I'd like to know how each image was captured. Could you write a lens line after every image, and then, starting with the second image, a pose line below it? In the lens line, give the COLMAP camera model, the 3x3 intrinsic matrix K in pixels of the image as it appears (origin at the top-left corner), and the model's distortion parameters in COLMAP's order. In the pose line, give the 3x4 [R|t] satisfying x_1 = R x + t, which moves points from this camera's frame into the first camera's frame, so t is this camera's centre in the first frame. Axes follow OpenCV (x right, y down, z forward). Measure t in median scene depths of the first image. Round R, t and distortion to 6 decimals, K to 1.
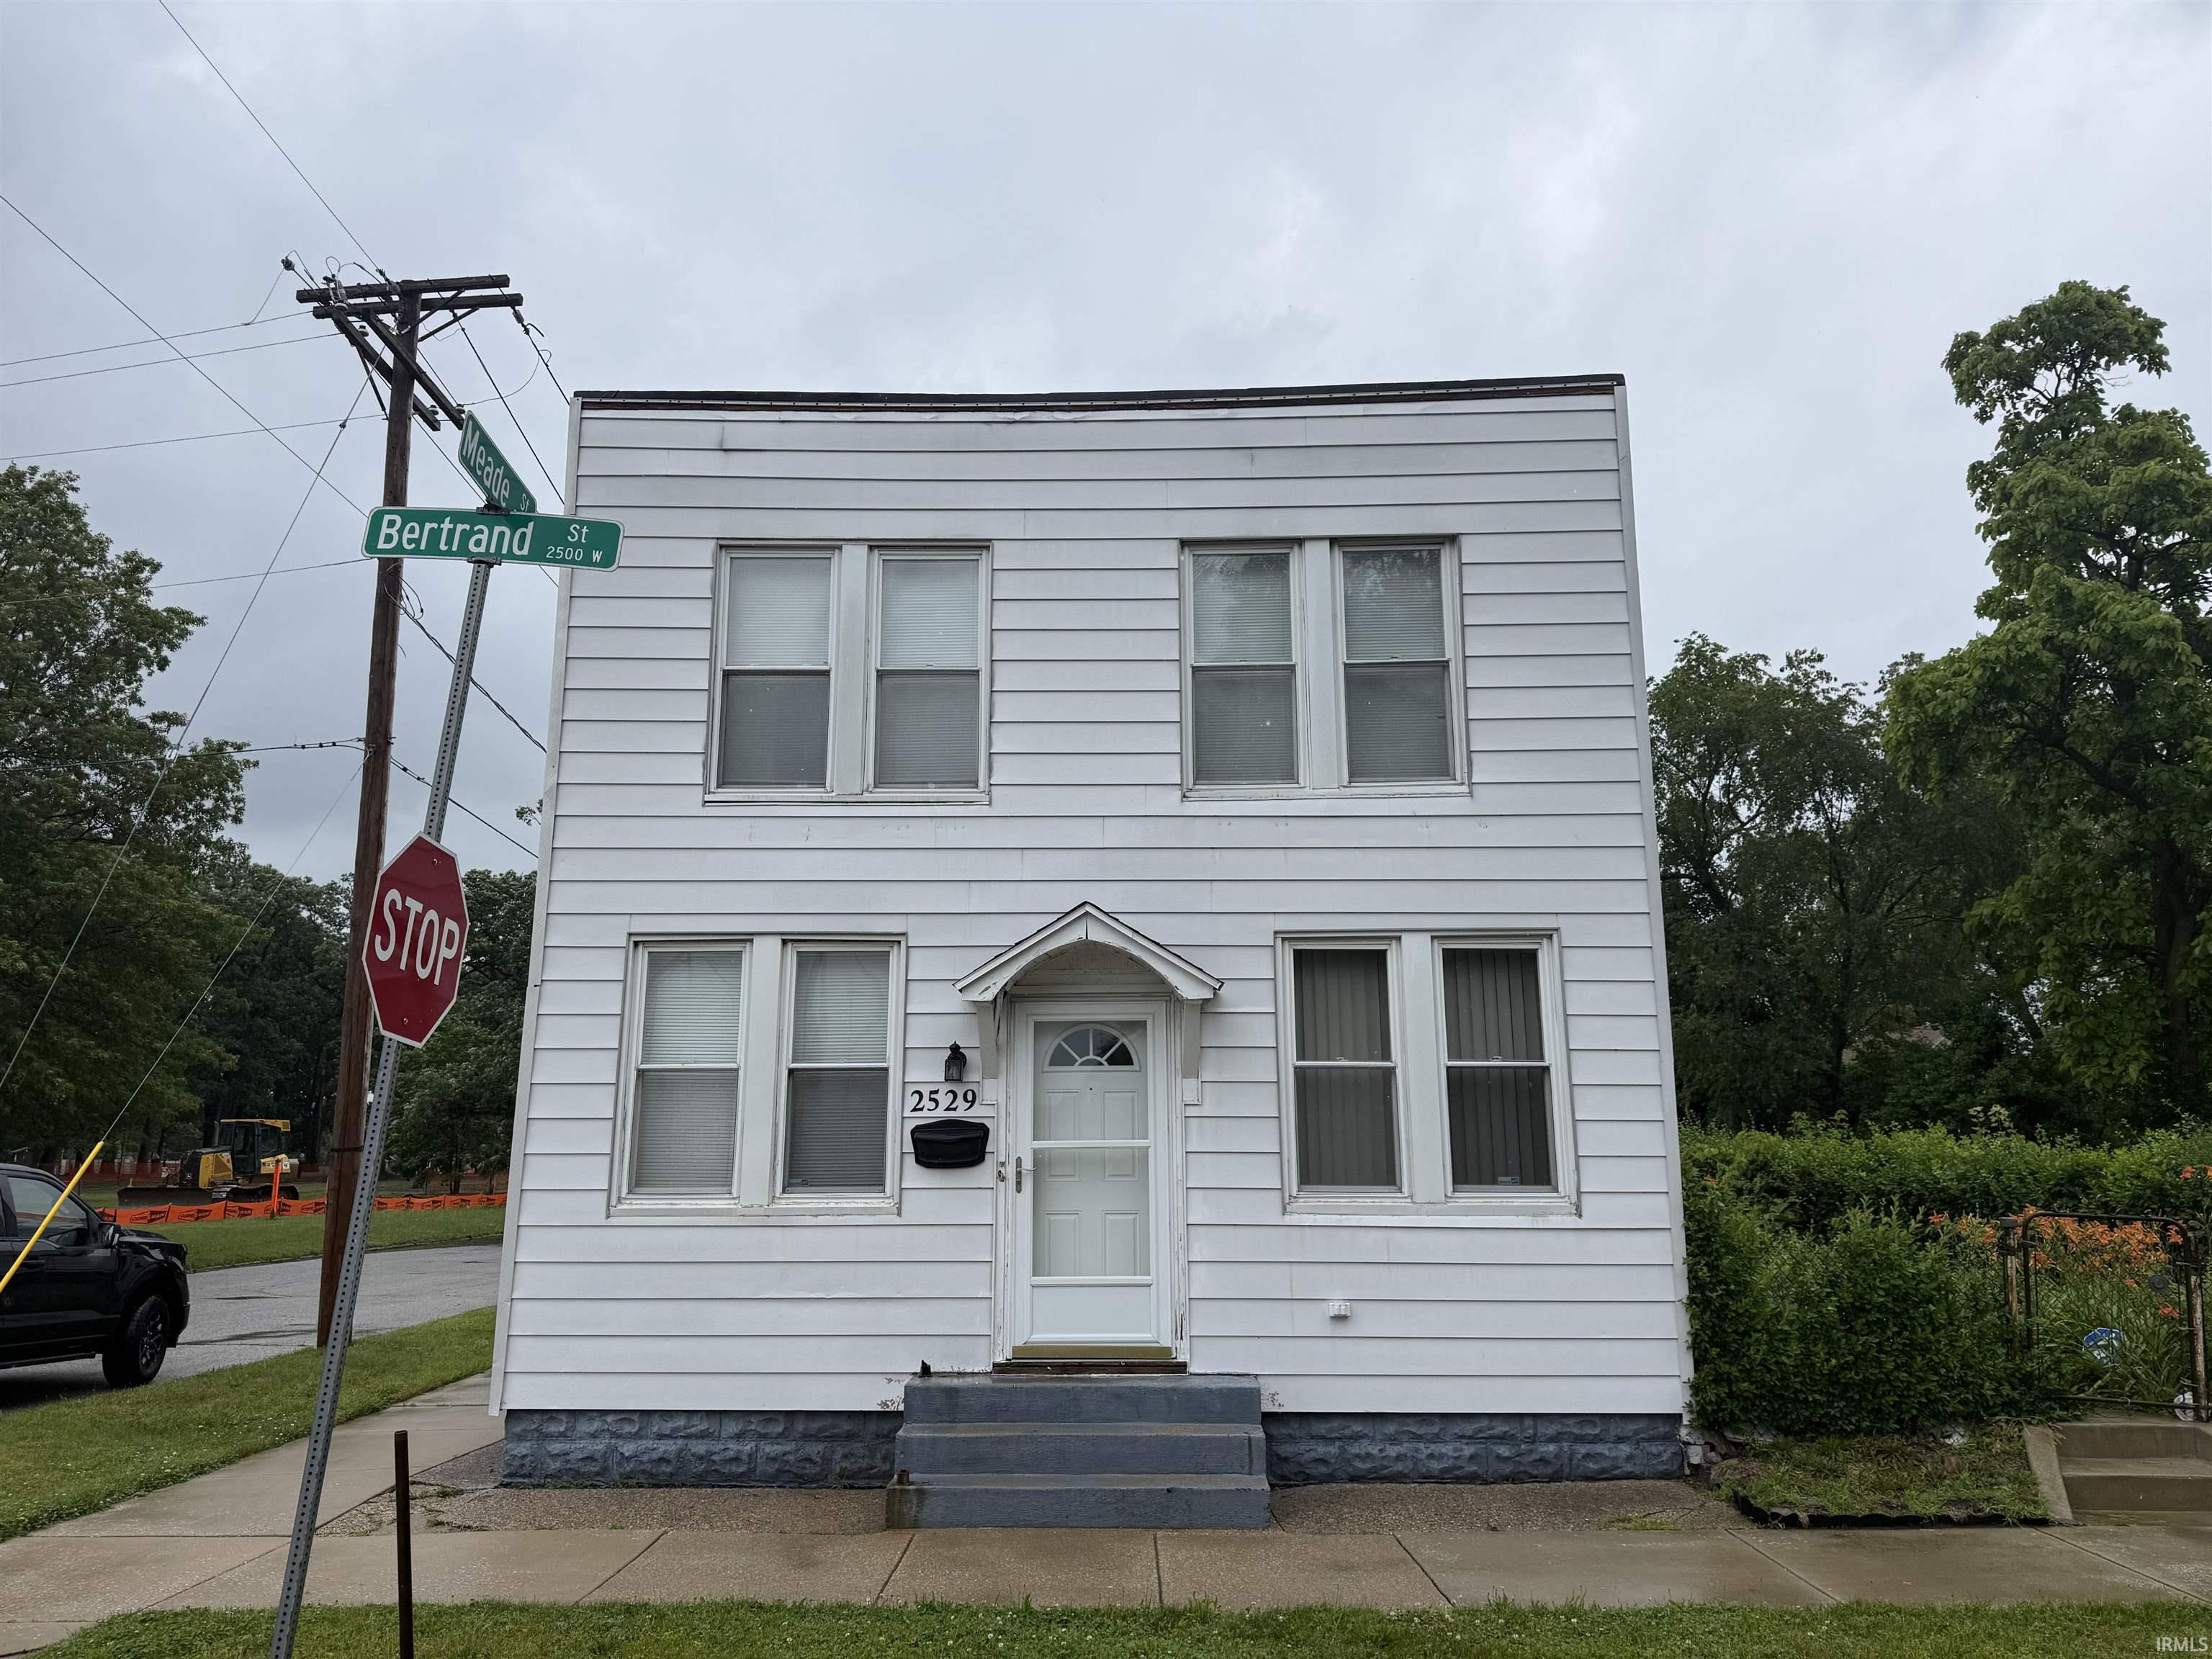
lens RADIAL K [[1562.2, 0, 1094.0], [0, 1562.2, 828.5], [0, 0, 1]] dist [0.031290, -0.026164]
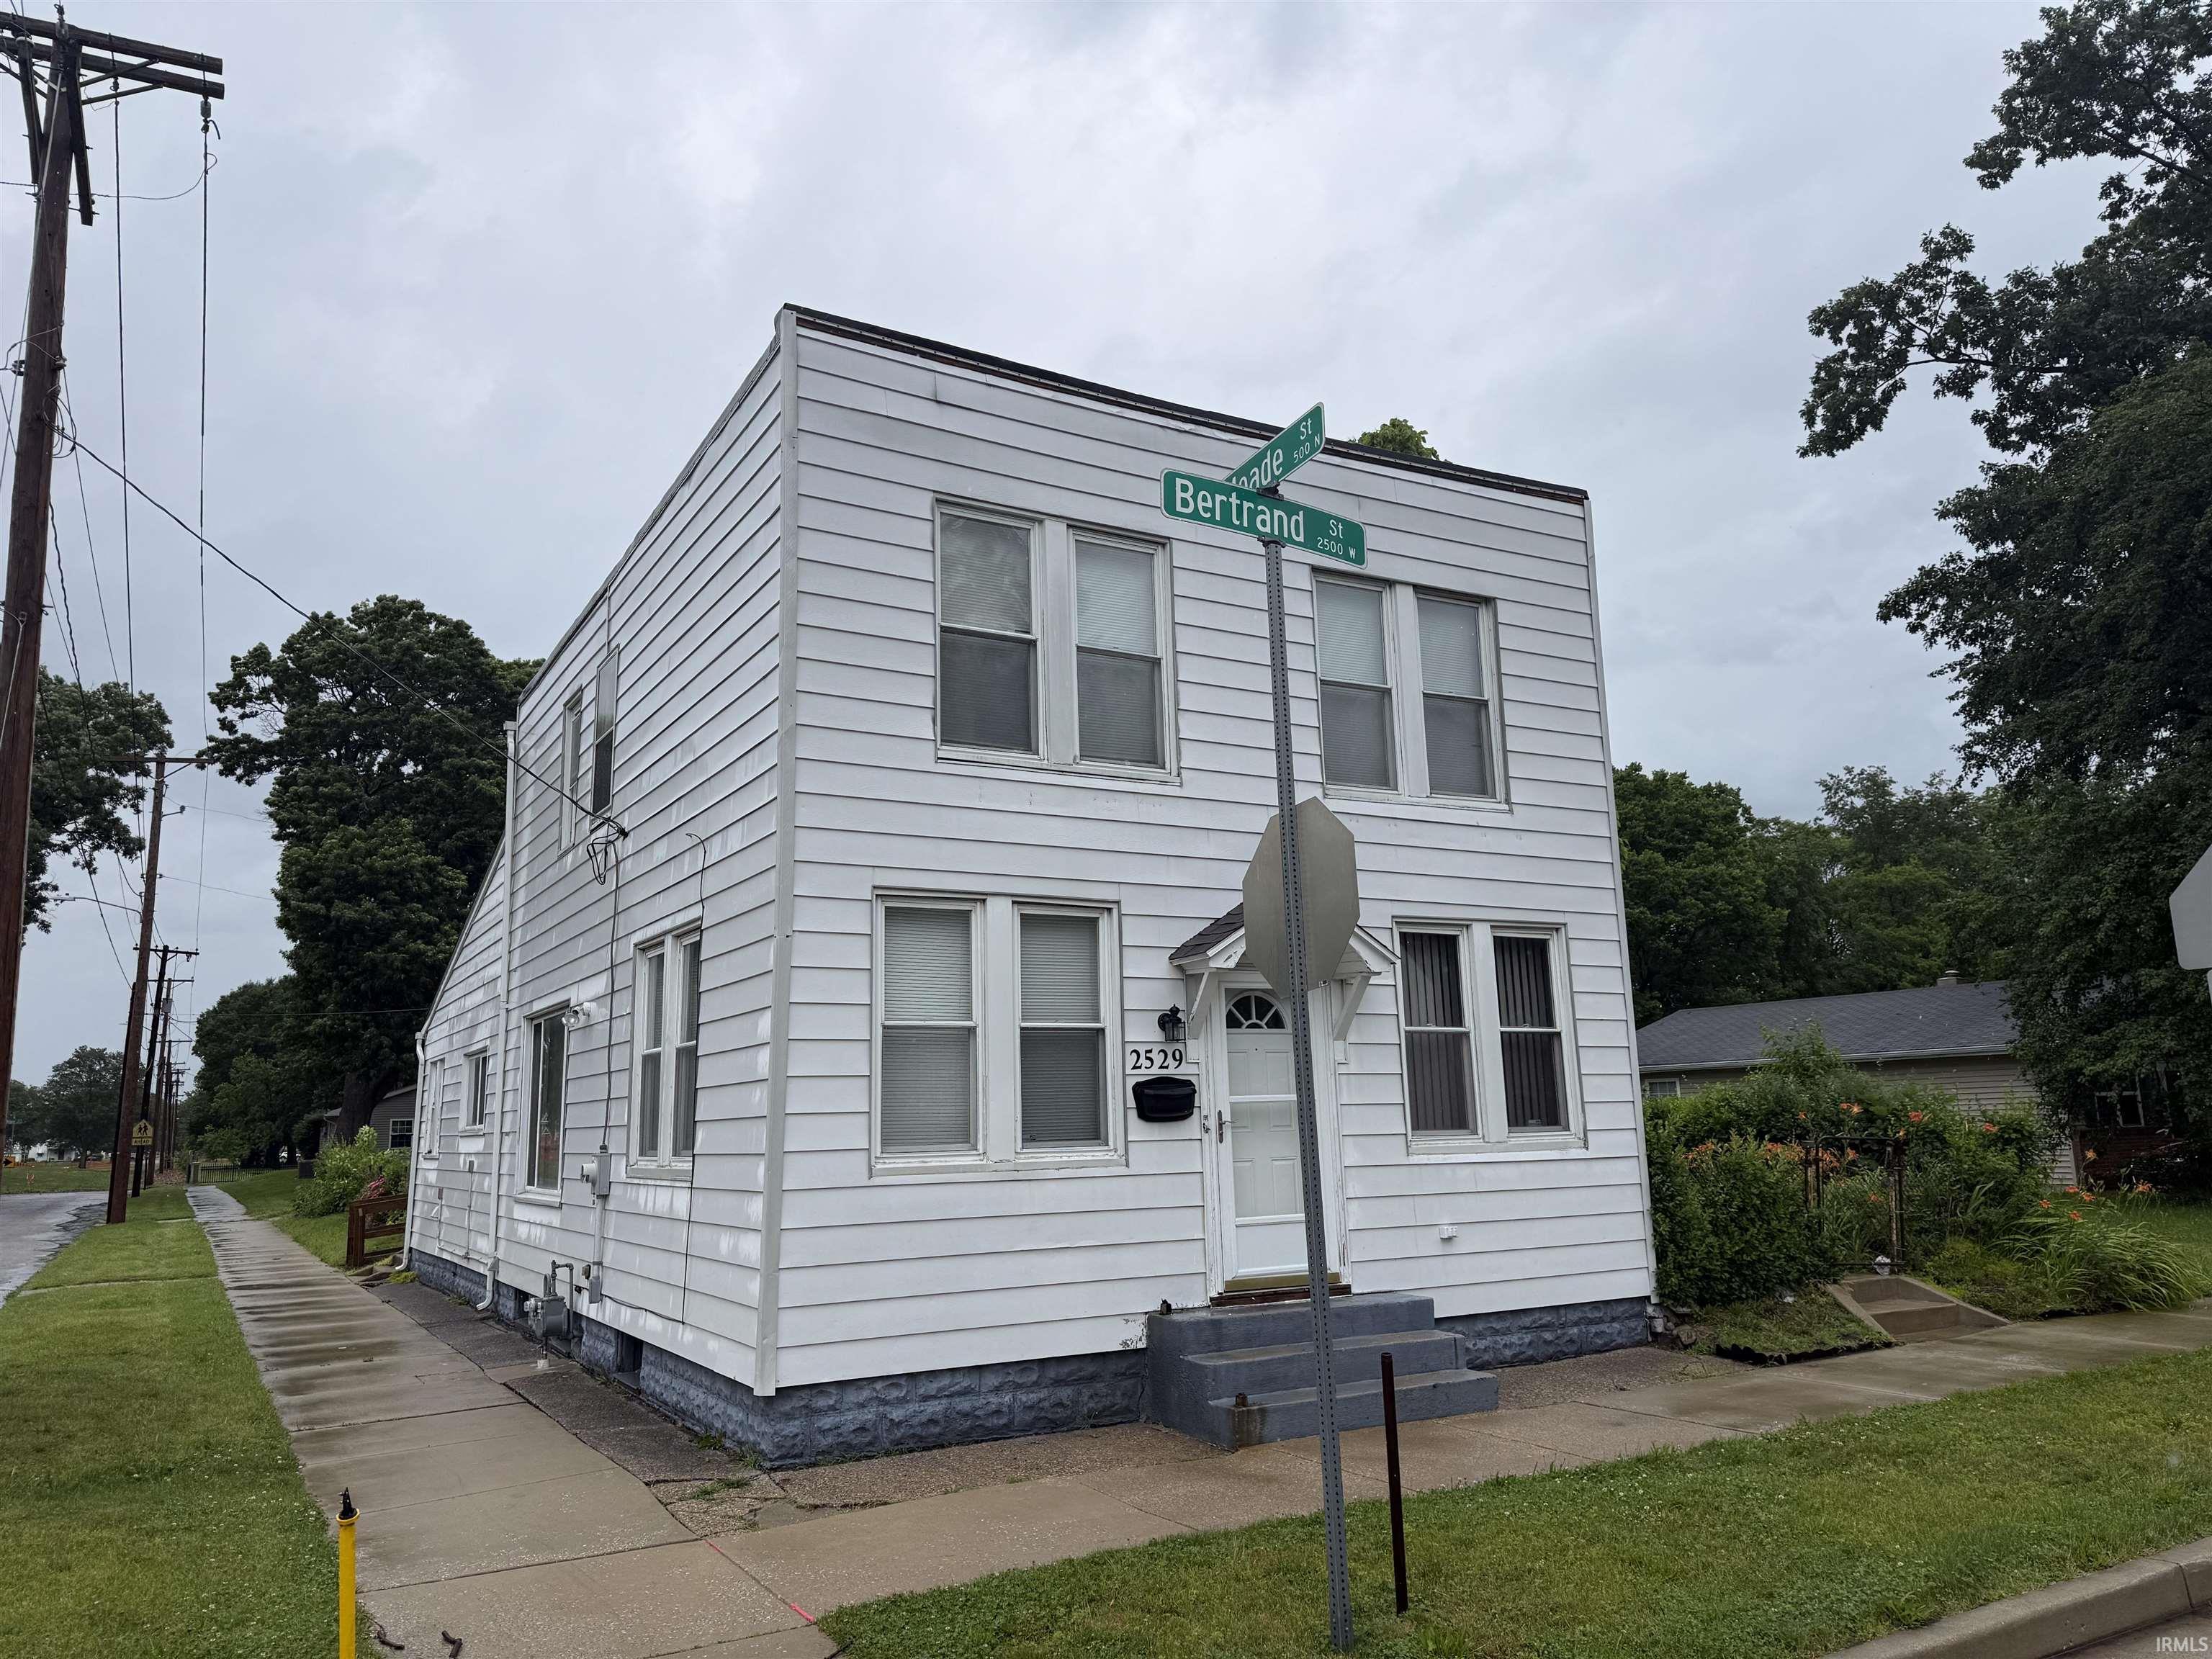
lens RADIAL K [[1562.2, 0, 1095.2], [0, 1562.2, 807.6], [0, 0, 1]] dist [0.031290, -0.026164]
pose [[0.861138, 0.079838, 0.502063, -0.685200], [-0.081871, 0.996480, -0.018034, 0.024985], [-0.501736, -0.025575, 0.864643, 0.099424]]
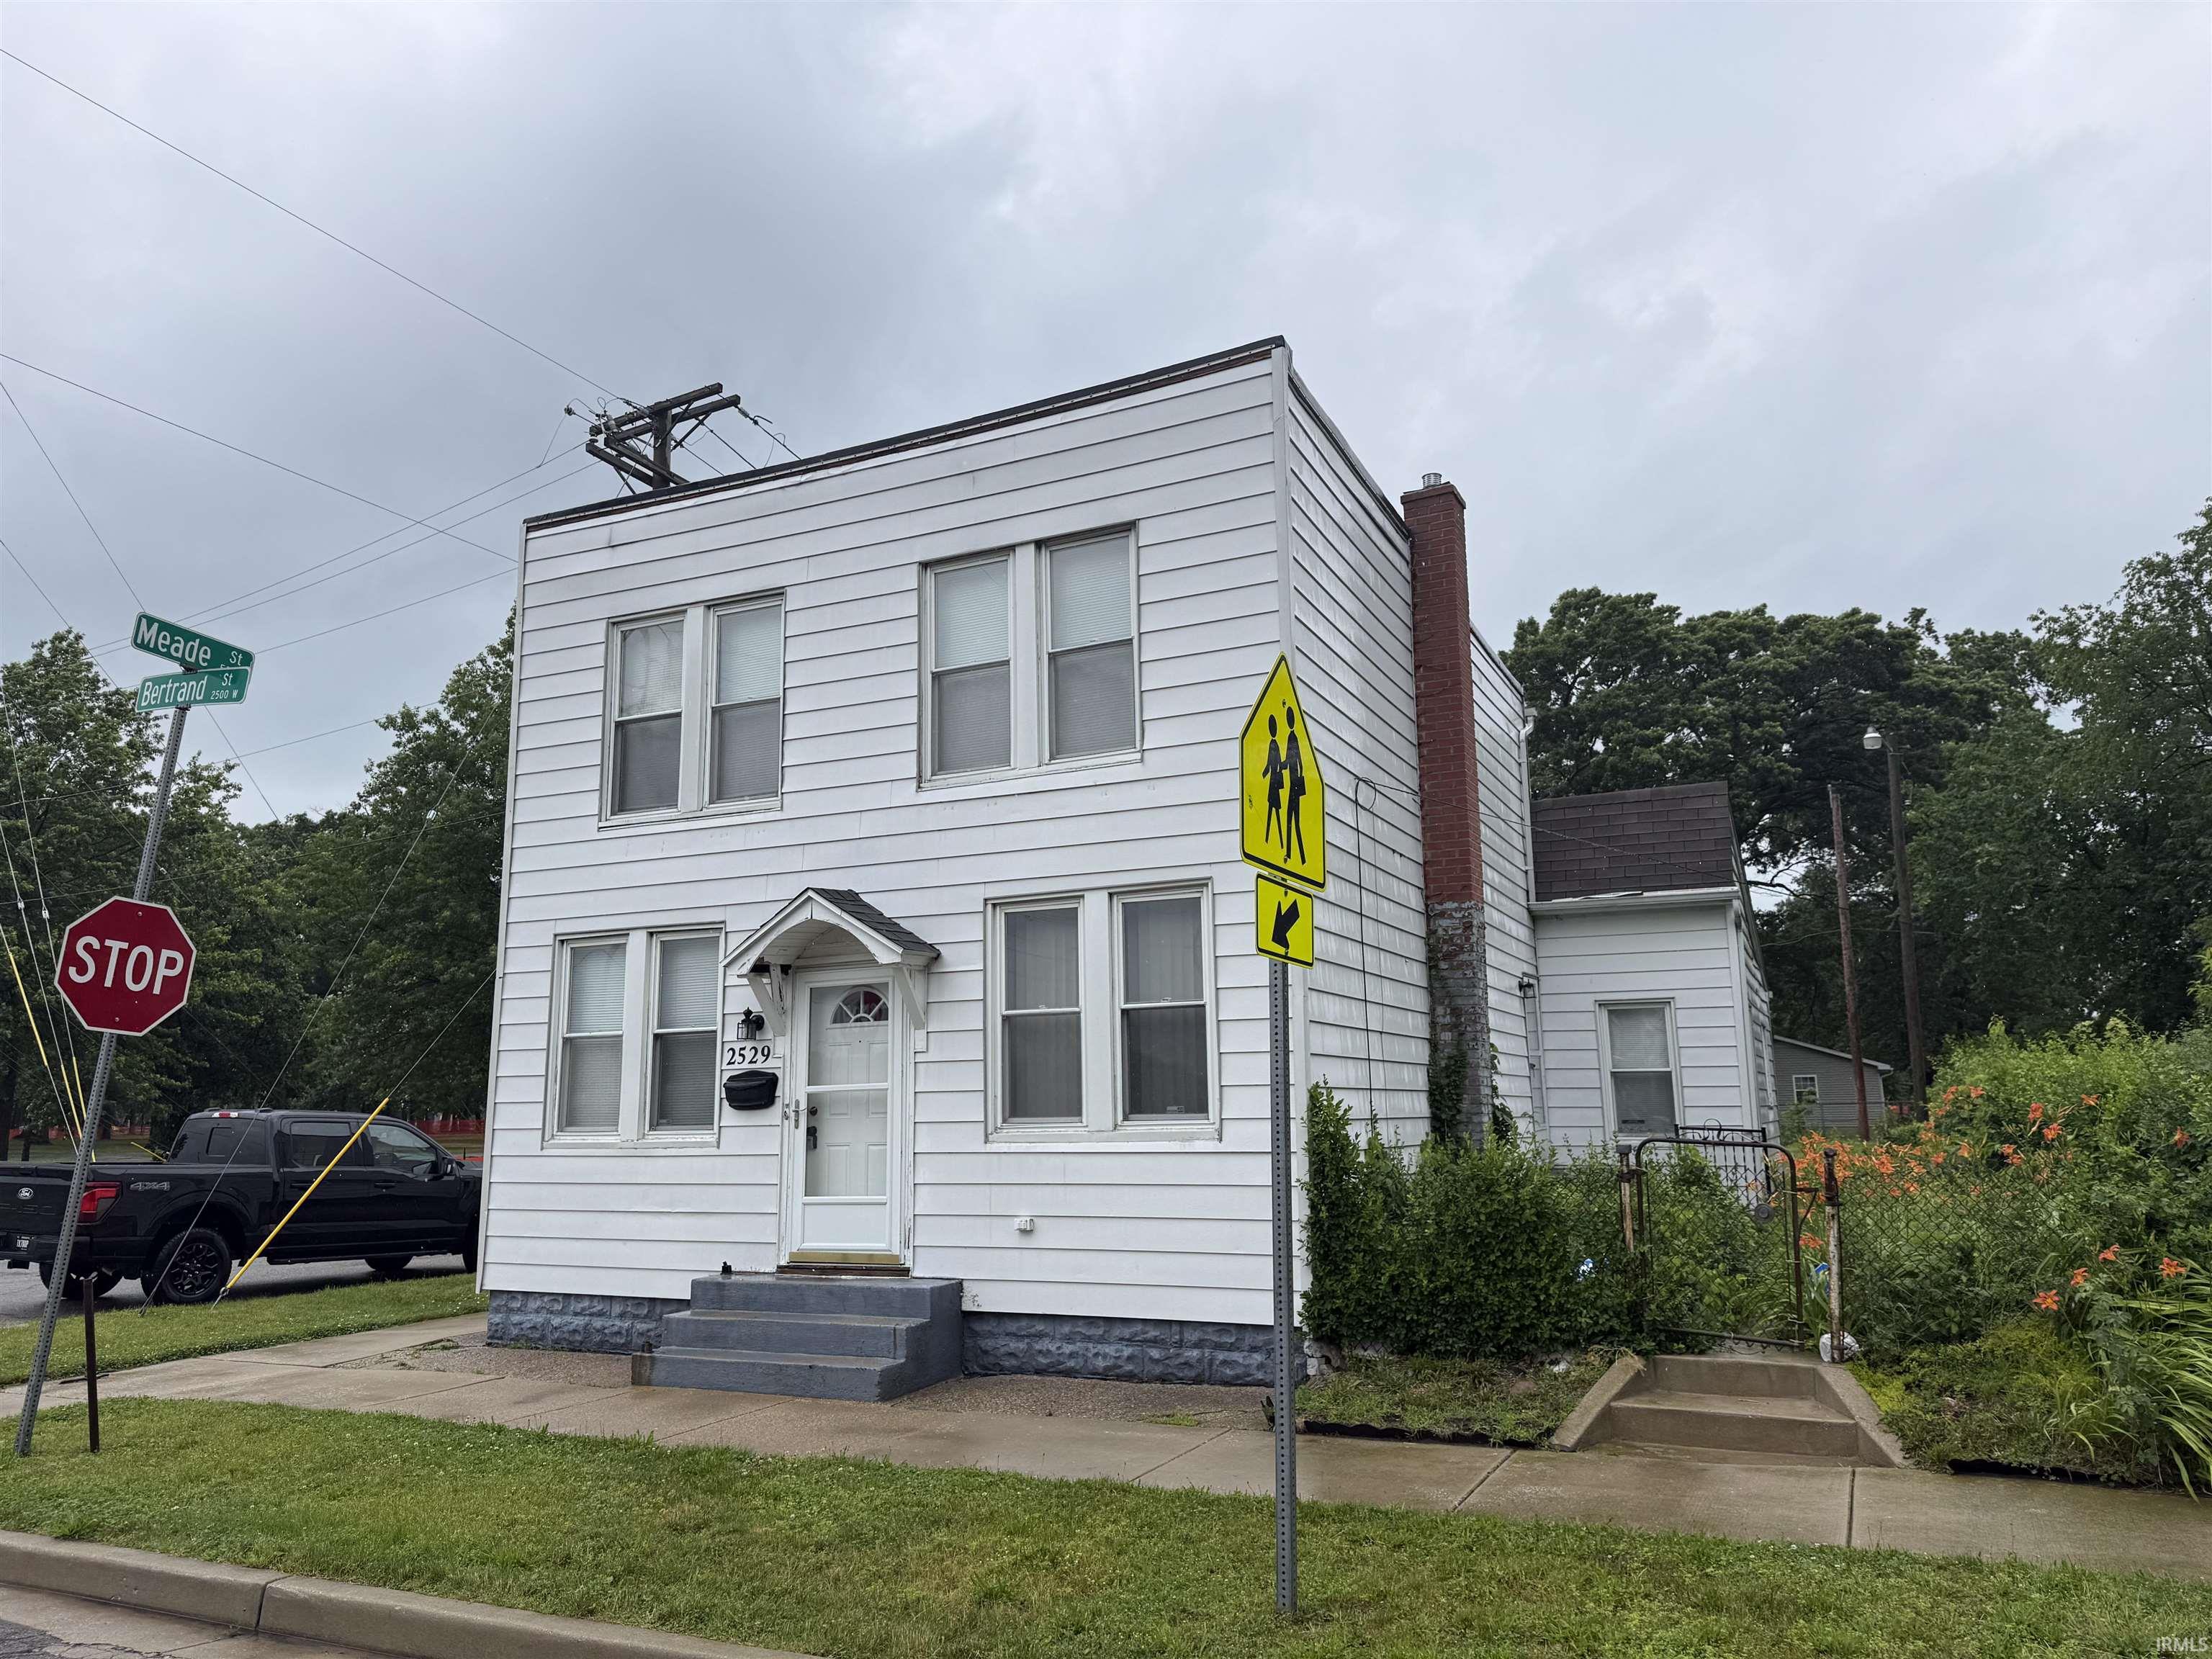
lens RADIAL K [[1562.2, 0, 1104.2], [0, 1562.2, 822.4], [0, 0, 1]] dist [0.031290, -0.026164]
pose [[0.909511, -0.089121, -0.406014, 0.677896], [0.102157, 0.994713, 0.010501, 0.007274], [0.402932, -0.051028, 0.913806, -0.006734]]
